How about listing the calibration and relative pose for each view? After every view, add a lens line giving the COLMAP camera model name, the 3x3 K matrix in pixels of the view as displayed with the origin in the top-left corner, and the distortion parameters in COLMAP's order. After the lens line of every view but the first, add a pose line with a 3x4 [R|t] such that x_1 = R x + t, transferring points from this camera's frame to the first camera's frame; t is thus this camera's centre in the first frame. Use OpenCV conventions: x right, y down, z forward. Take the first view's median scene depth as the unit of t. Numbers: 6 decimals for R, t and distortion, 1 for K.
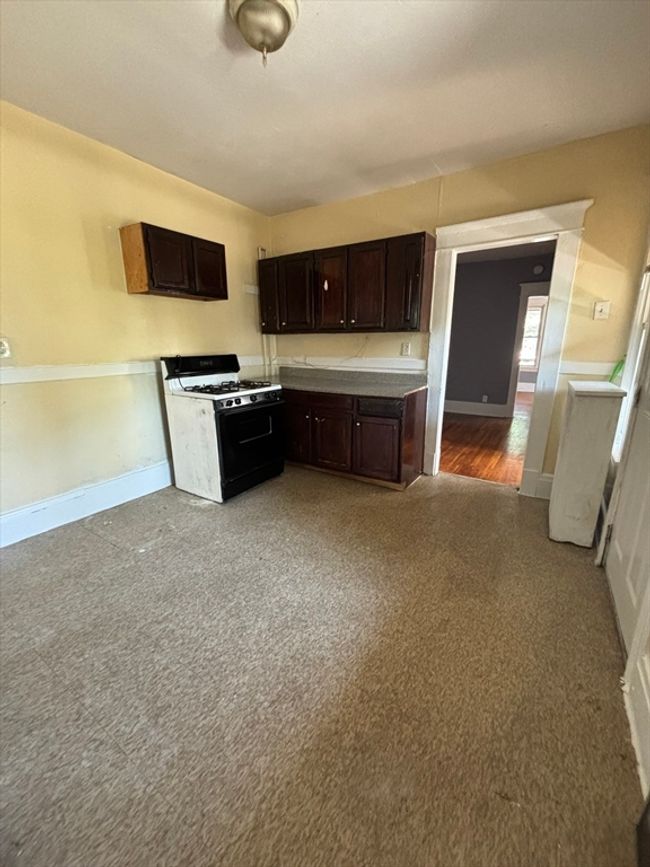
lens RADIAL K [[348.8, 0, 325.0], [0, 348.8, 433.5], [0, 0, 1]] dist [-0.000115, 0.000423]
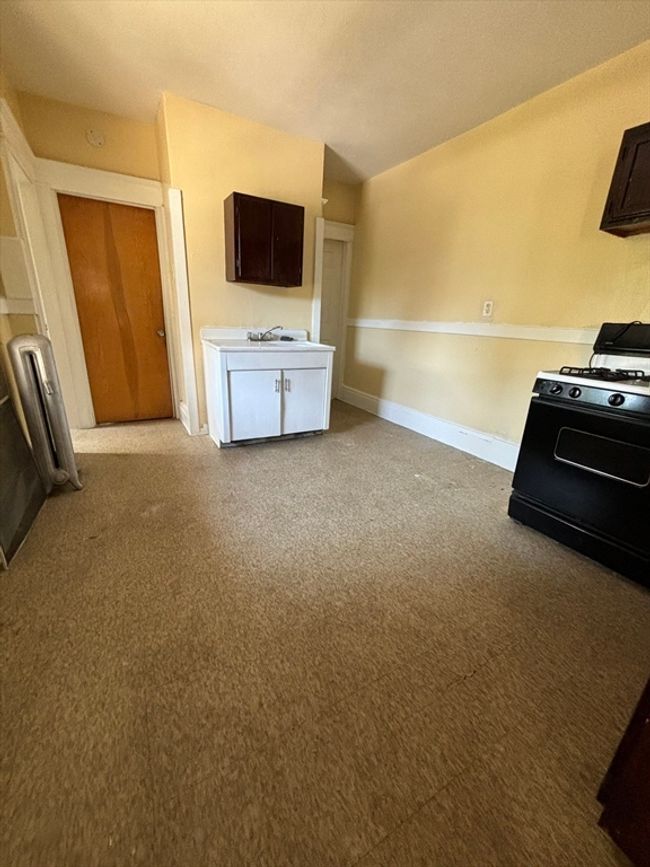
lens RADIAL K [[348.8, 0, 325.0], [0, 348.8, 433.5], [0, 0, 1]] dist [-0.000115, 0.000423]
pose [[-0.460009, 0.261572, -0.848511, 0.686085], [-0.273803, 0.867265, 0.415792, -0.230537], [0.844644, 0.423594, -0.327331, 1.211405]]
